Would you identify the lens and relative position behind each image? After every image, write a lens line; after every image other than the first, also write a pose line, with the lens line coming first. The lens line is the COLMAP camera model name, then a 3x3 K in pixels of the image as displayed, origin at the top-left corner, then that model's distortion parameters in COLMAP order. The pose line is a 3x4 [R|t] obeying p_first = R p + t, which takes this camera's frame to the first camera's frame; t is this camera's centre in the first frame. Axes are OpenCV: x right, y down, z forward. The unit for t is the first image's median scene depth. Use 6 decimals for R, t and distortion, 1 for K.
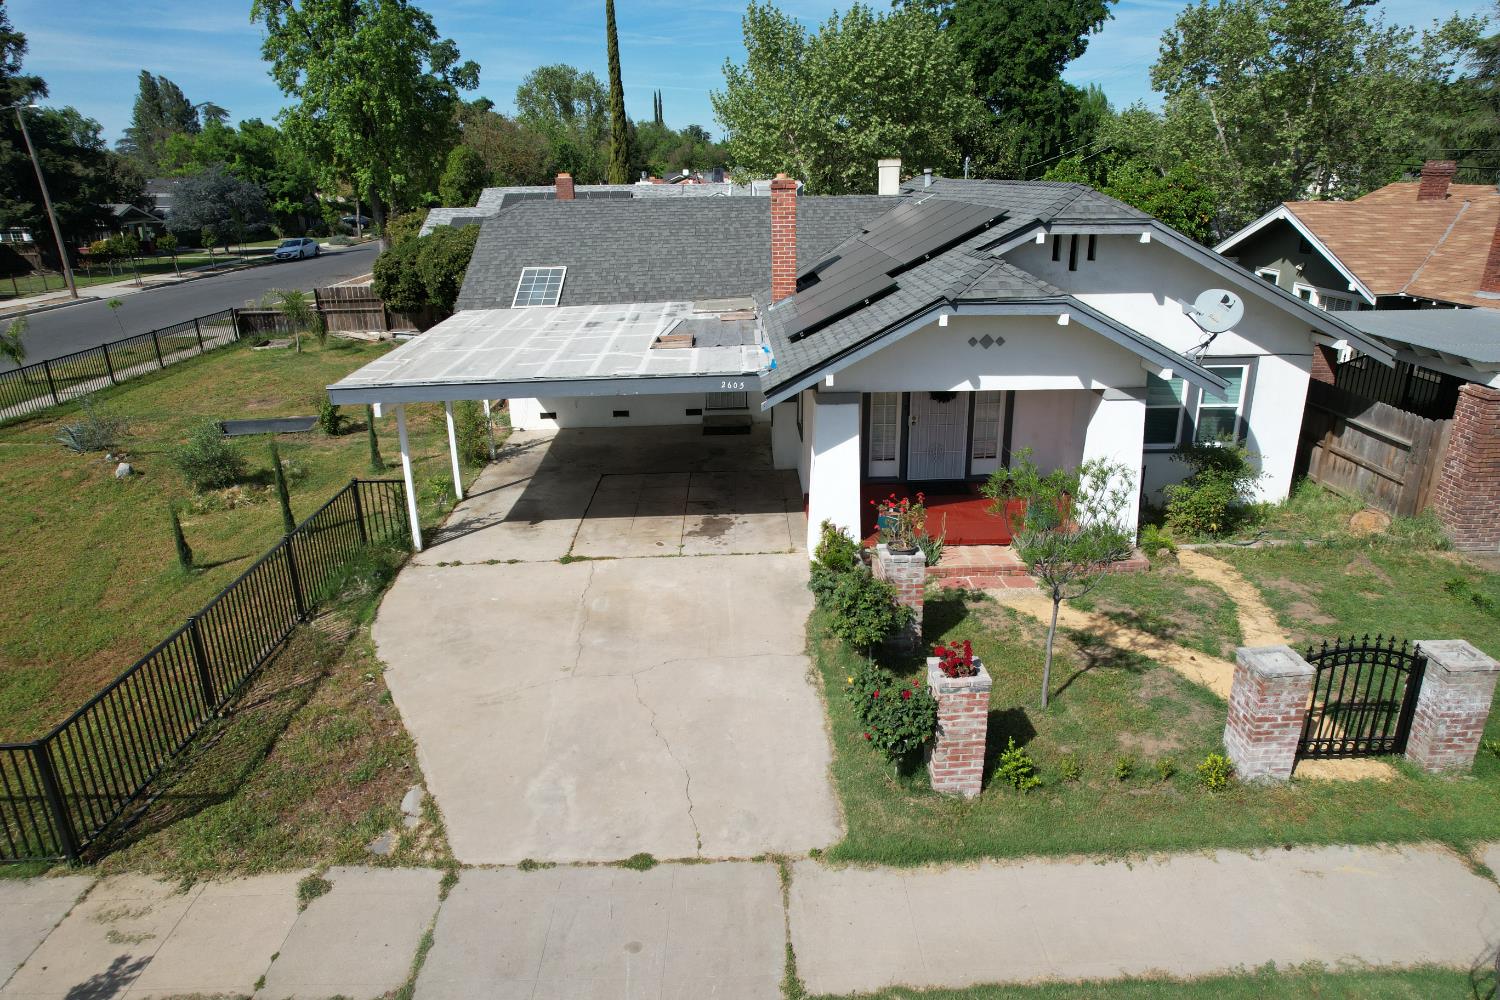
lens RADIAL K [[956.5, 0, 752.5], [0, 956.5, 504.5], [0, 0, 1]] dist [-0.078838, 0.070764]
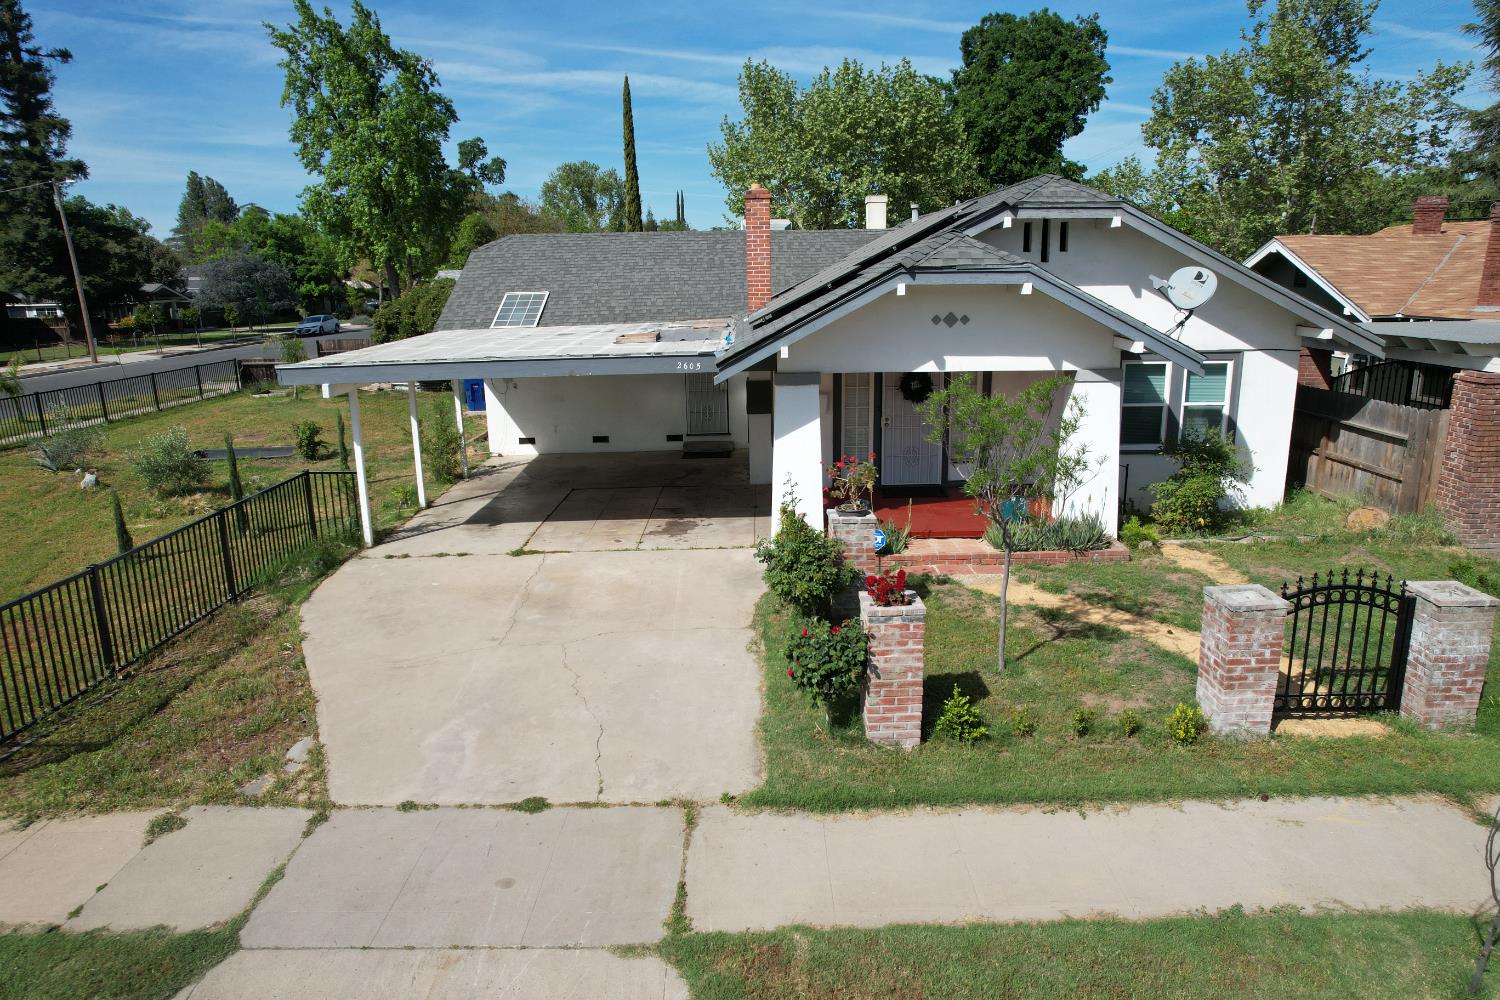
lens RADIAL K [[956.5, 0, 752.6], [0, 956.5, 504.7], [0, 0, 1]] dist [-0.078838, 0.070764]
pose [[0.999736, 0.004538, -0.022513, 0.062660], [-0.006766, 0.994973, -0.099914, 0.105024], [0.021946, 0.100040, 0.994741, 0.048855]]
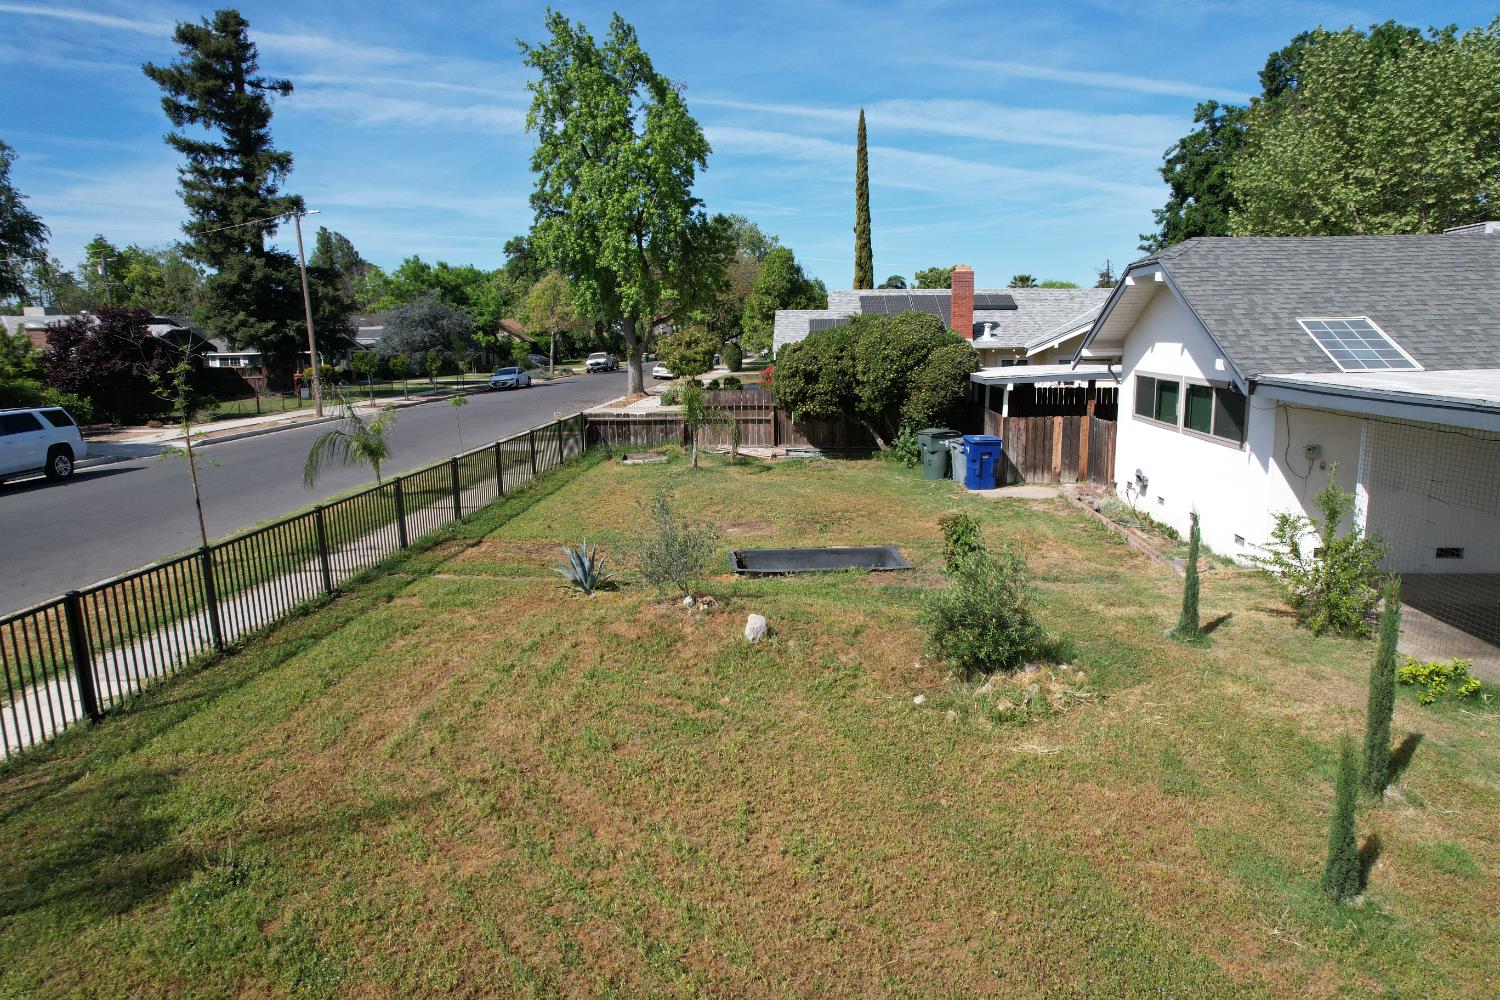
lens RADIAL K [[956.5, 0, 753.9], [0, 956.5, 506.5], [0, 0, 1]] dist [-0.078838, 0.070764]
pose [[0.996405, 0.018990, -0.082561, -0.812940], [-0.032004, 0.986712, -0.159293, -0.022496], [0.078439, 0.161363, 0.983773, 0.562303]]
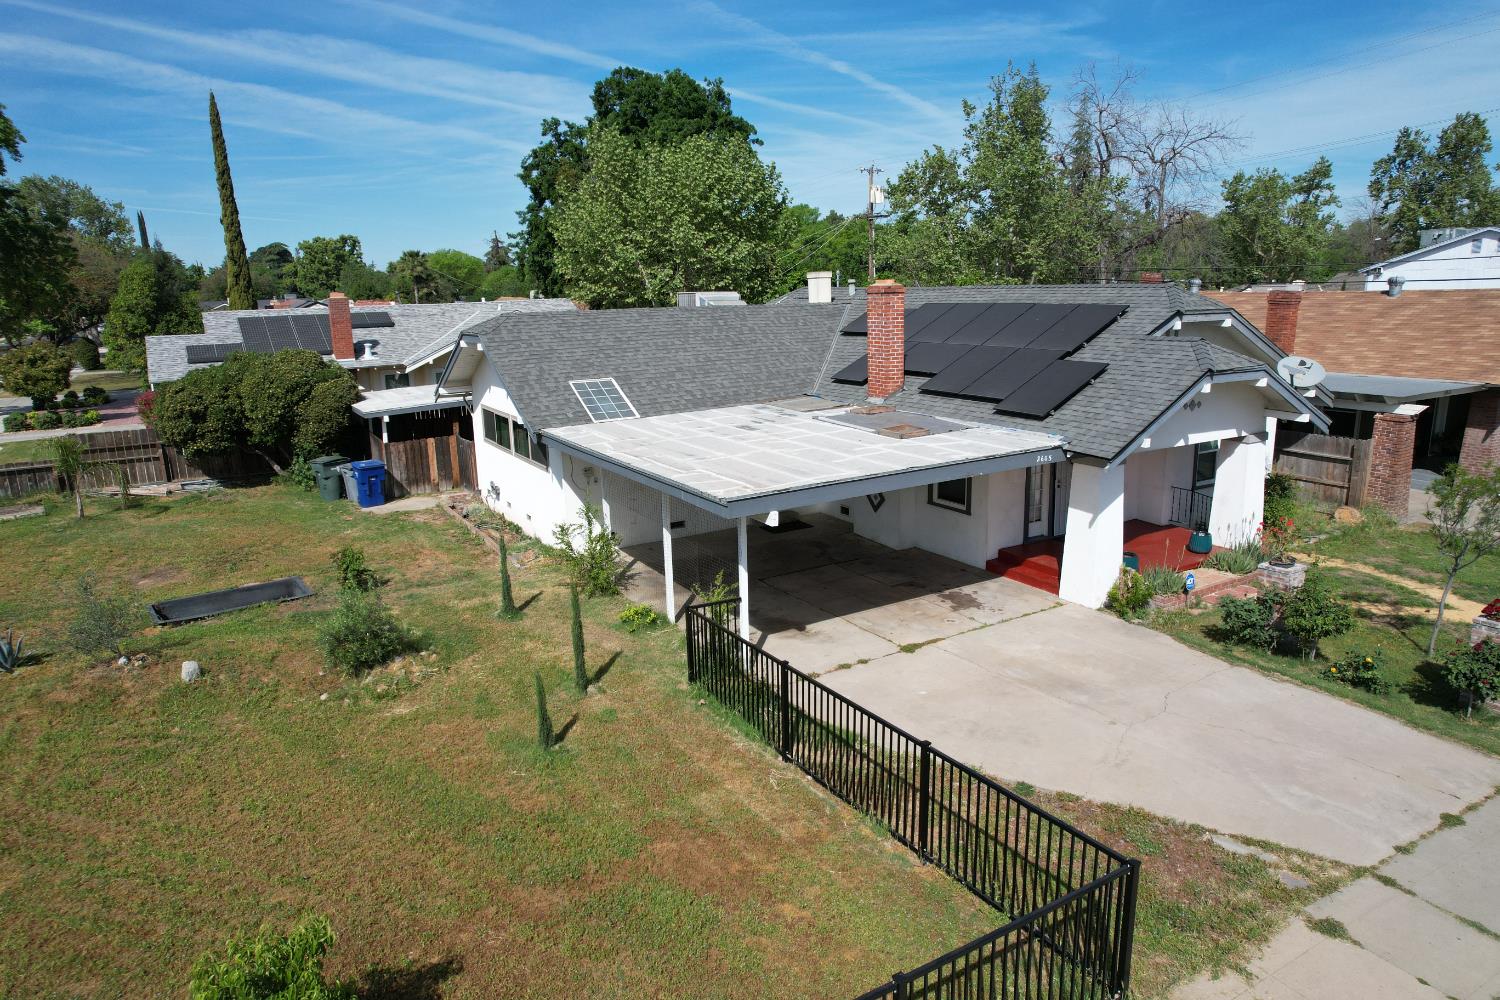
lens RADIAL K [[956.5, 0, 751.2], [0, 956.5, 506.2], [0, 0, 1]] dist [-0.078838, 0.070764]
pose [[0.872041, -0.114980, 0.475735, -0.806650], [0.171362, 0.982216, -0.076724, -0.041222], [-0.458453, 0.148430, 0.876236, 0.178547]]
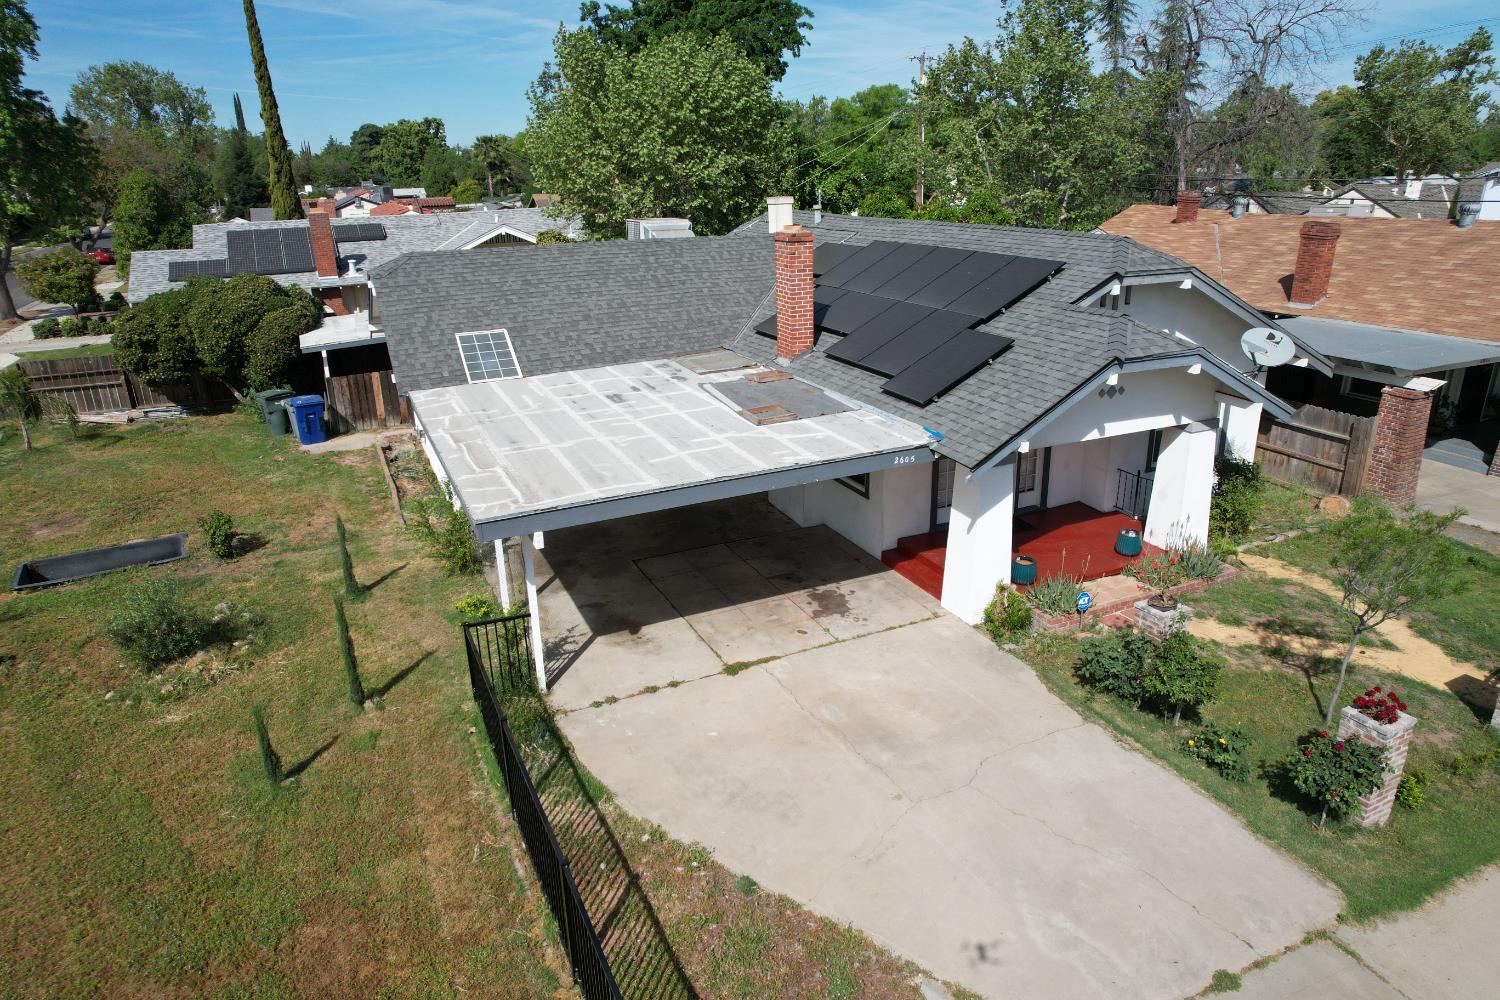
lens RADIAL K [[956.5, 0, 751.0], [0, 956.5, 506.0], [0, 0, 1]] dist [-0.078838, 0.070764]
pose [[0.919786, -0.136373, 0.367962, -0.495103], [0.137092, 0.990260, 0.024324, -0.116451], [-0.367695, 0.028072, 0.929523, 0.150929]]
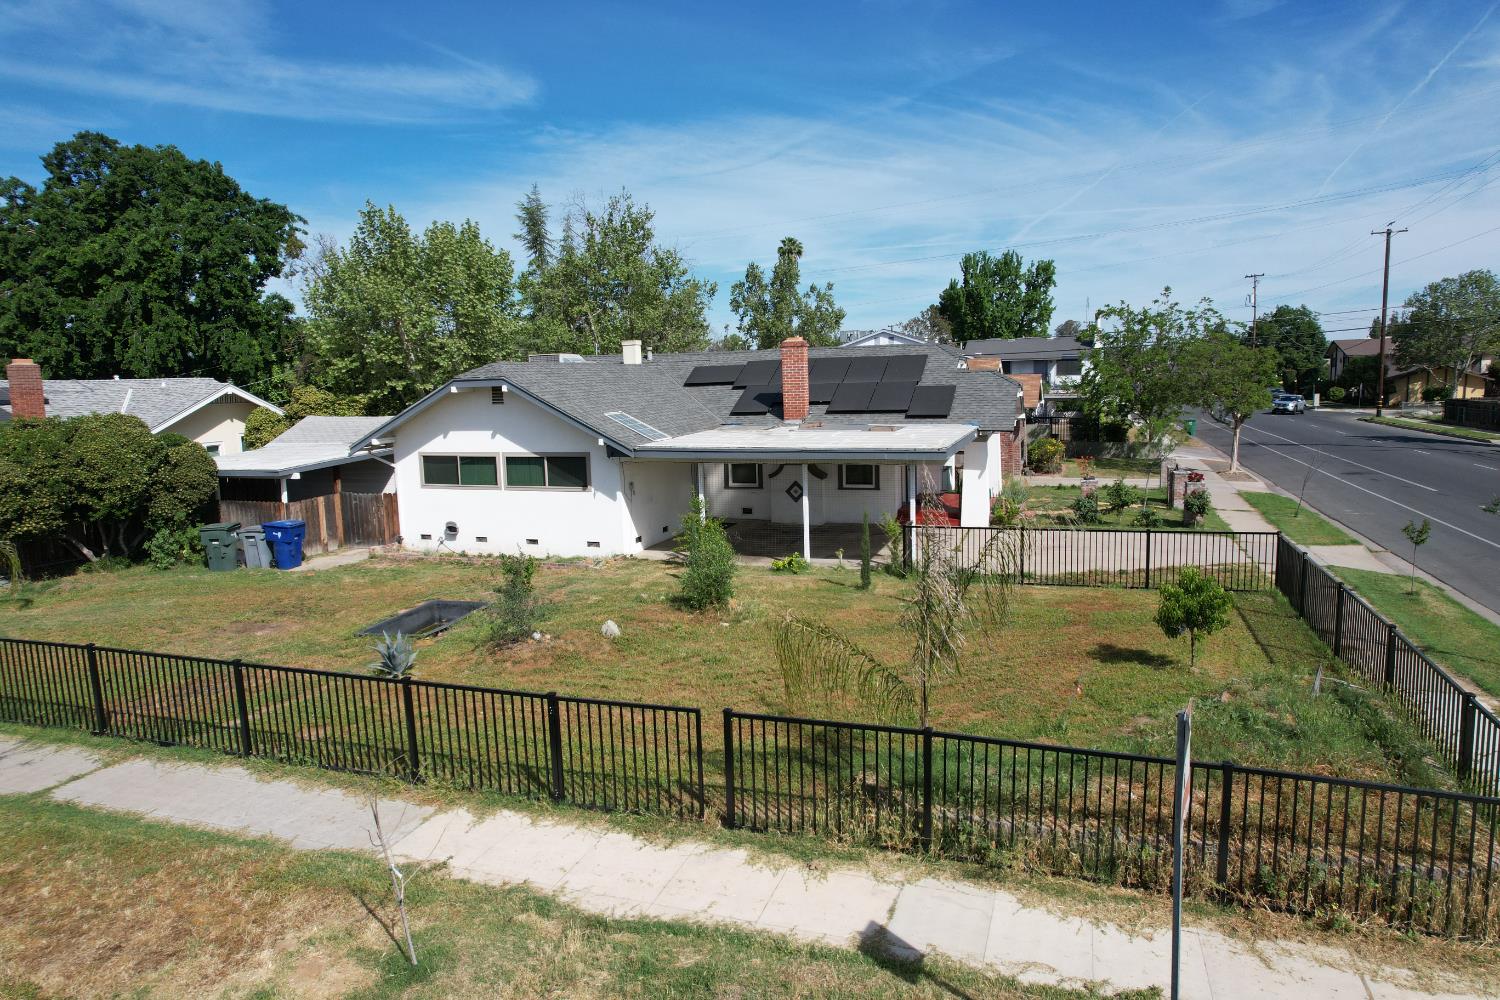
lens RADIAL K [[956.5, 0, 753.3], [0, 956.5, 505.3], [0, 0, 1]] dist [-0.078838, 0.070764]
pose [[0.349746, -0.118329, 0.929342, -1.838927], [0.332250, 0.943178, -0.004947, -0.123163], [-0.875950, 0.310504, 0.369188, 0.687763]]
